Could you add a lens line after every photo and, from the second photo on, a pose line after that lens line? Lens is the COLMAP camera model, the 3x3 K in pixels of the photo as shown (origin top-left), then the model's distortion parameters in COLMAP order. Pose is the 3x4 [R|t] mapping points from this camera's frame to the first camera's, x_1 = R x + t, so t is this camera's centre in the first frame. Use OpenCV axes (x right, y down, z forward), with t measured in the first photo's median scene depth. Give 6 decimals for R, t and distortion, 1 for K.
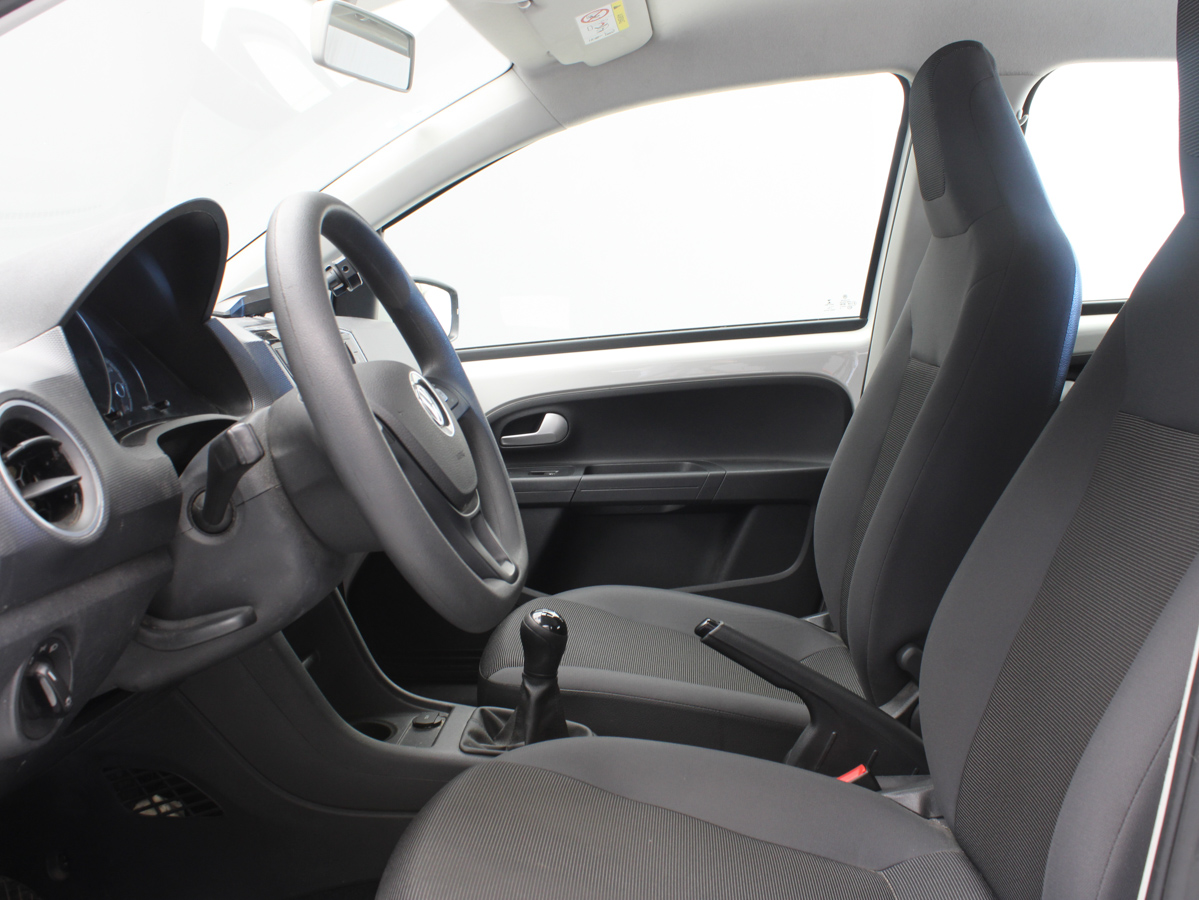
lens RADIAL K [[1207.6, 0, 619.0], [0, 1207.6, 451.1], [0, 0, 1]] dist [-0.149676, 0.126884]
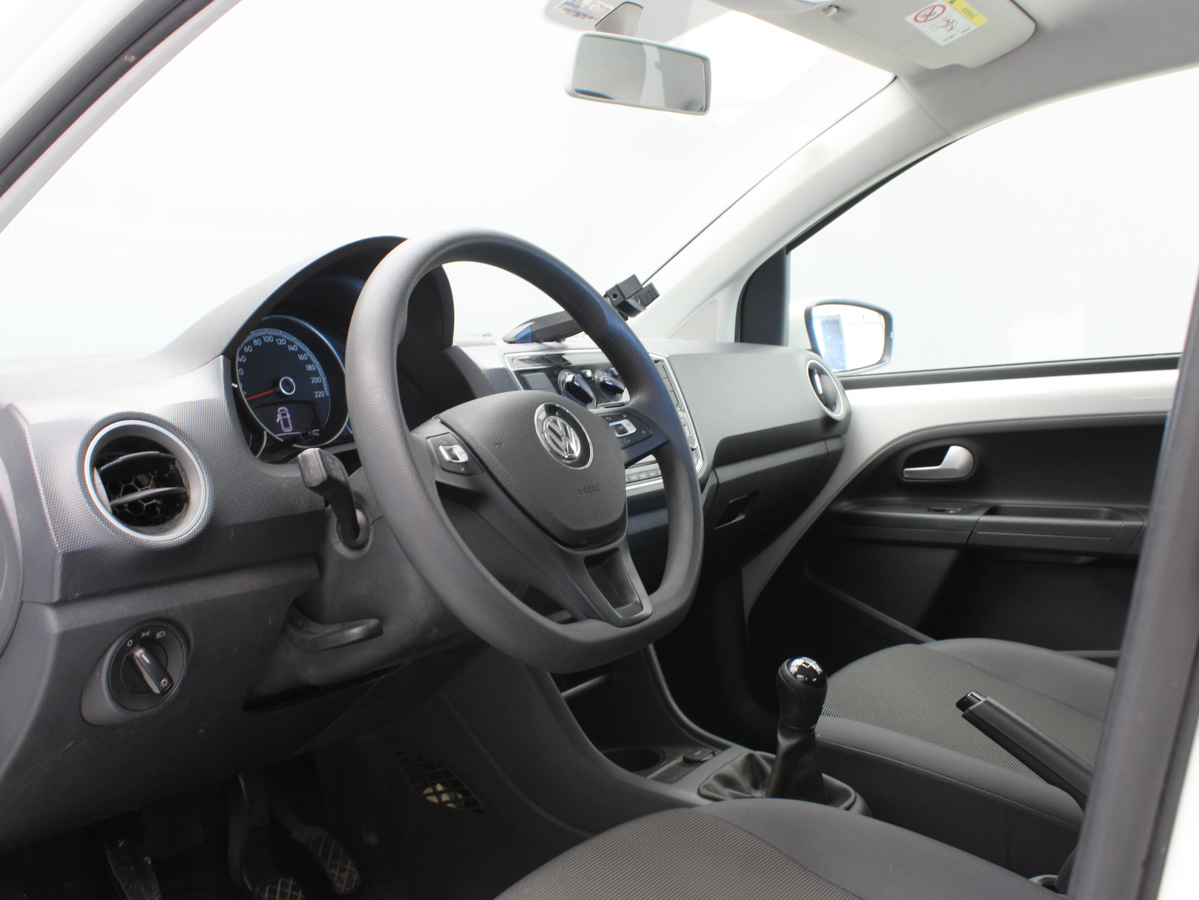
lens RADIAL K [[1207.6, 0, 619.0], [0, 1207.6, 451.1], [0, 0, 1]] dist [-0.149676, 0.126884]
pose [[0.863158, 0.045859, -0.502848, 0.279190], [-0.053137, 0.998587, -0.000141, -0.021321], [0.502131, 0.026842, 0.864375, 0.123346]]
